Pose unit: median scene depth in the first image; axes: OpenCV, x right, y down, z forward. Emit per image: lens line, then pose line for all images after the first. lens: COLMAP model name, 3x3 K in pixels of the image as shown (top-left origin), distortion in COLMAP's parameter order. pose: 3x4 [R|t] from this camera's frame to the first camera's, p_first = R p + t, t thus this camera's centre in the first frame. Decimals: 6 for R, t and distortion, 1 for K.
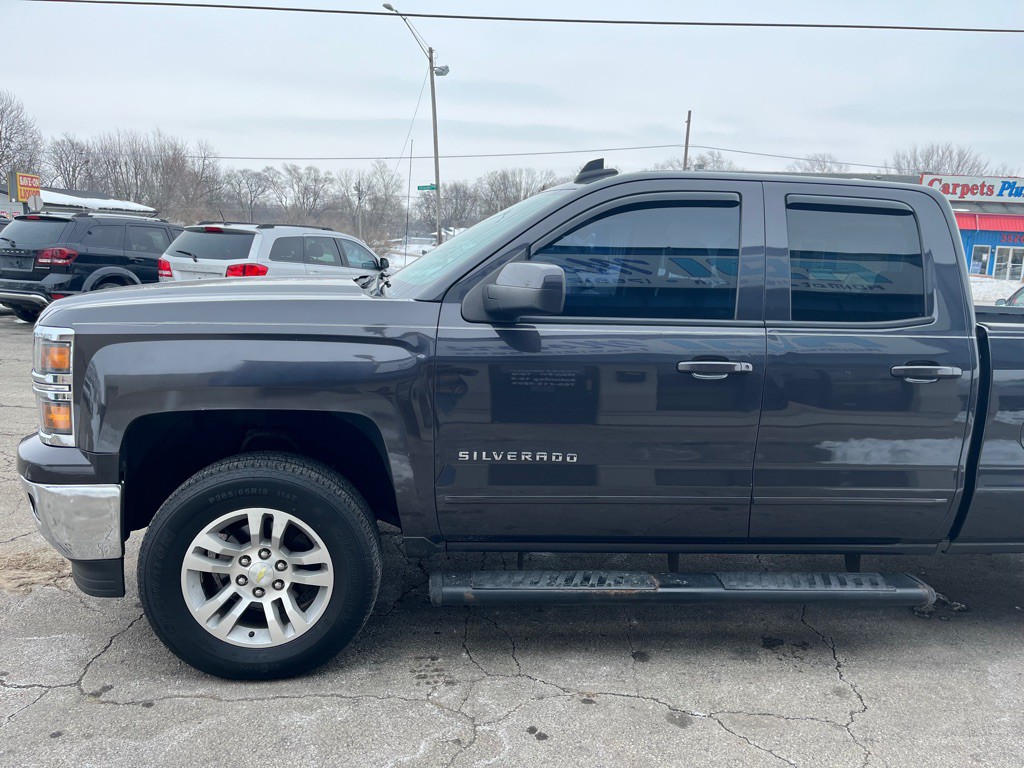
lens RADIAL K [[773.8, 0, 520.3], [0, 773.8, 386.1], [0, 0, 1]] dist [0.070180, -0.102318]
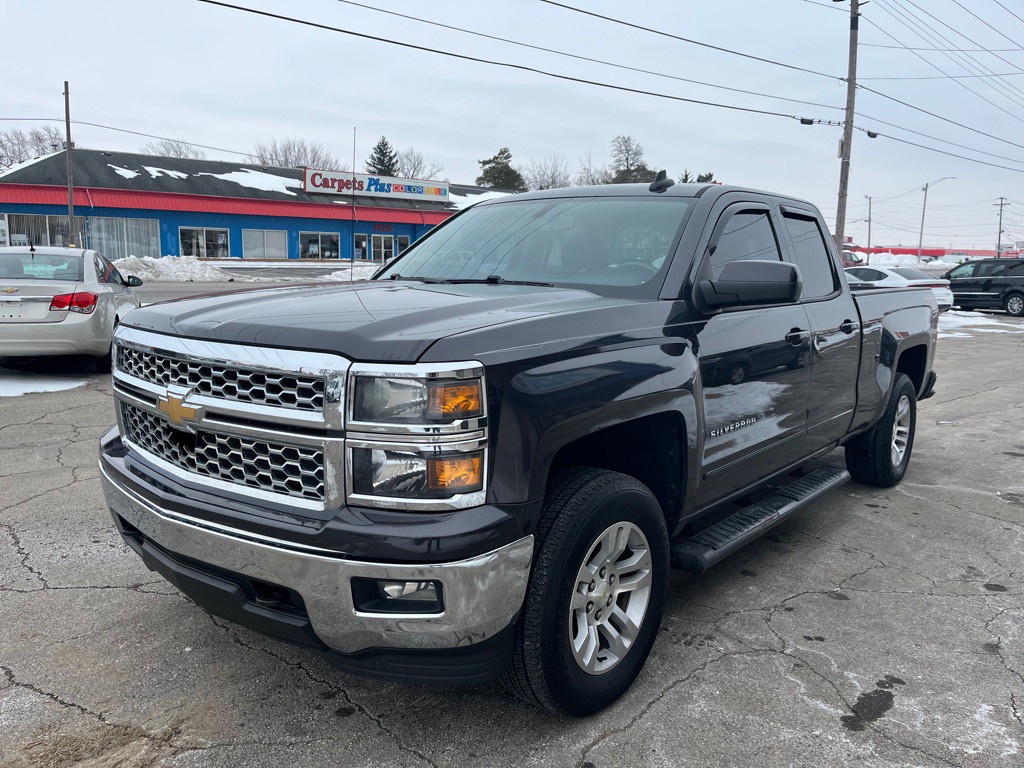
lens RADIAL K [[773.8, 0, 508.8], [0, 773.8, 388.1], [0, 0, 1]] dist [0.070180, -0.102318]
pose [[0.724331, -0.138877, 0.675320, -0.057453], [0.126669, 0.989635, 0.067652, -0.004987], [-0.677716, 0.036540, 0.734415, 0.020438]]
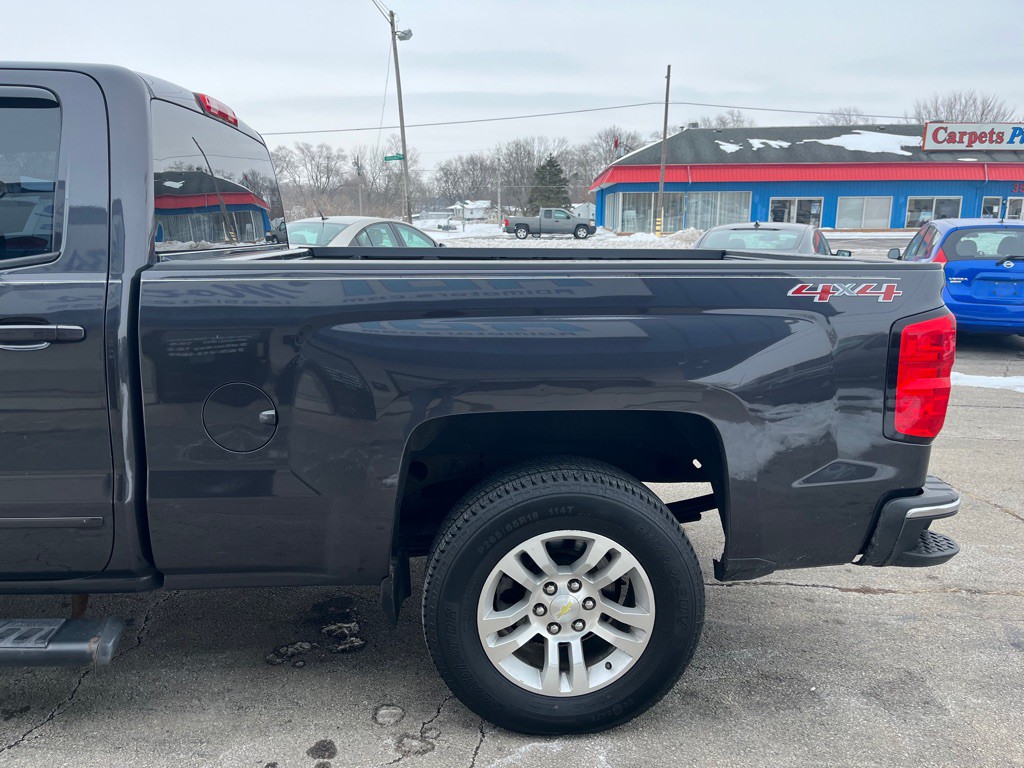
lens RADIAL K [[773.8, 0, 502.6], [0, 773.8, 391.3], [0, 0, 1]] dist [0.070180, -0.102318]
pose [[0.997843, -0.022513, -0.061663, 0.055868], [0.025004, 0.998889, 0.039934, 0.001649], [0.060696, -0.041389, 0.997298, 0.016882]]
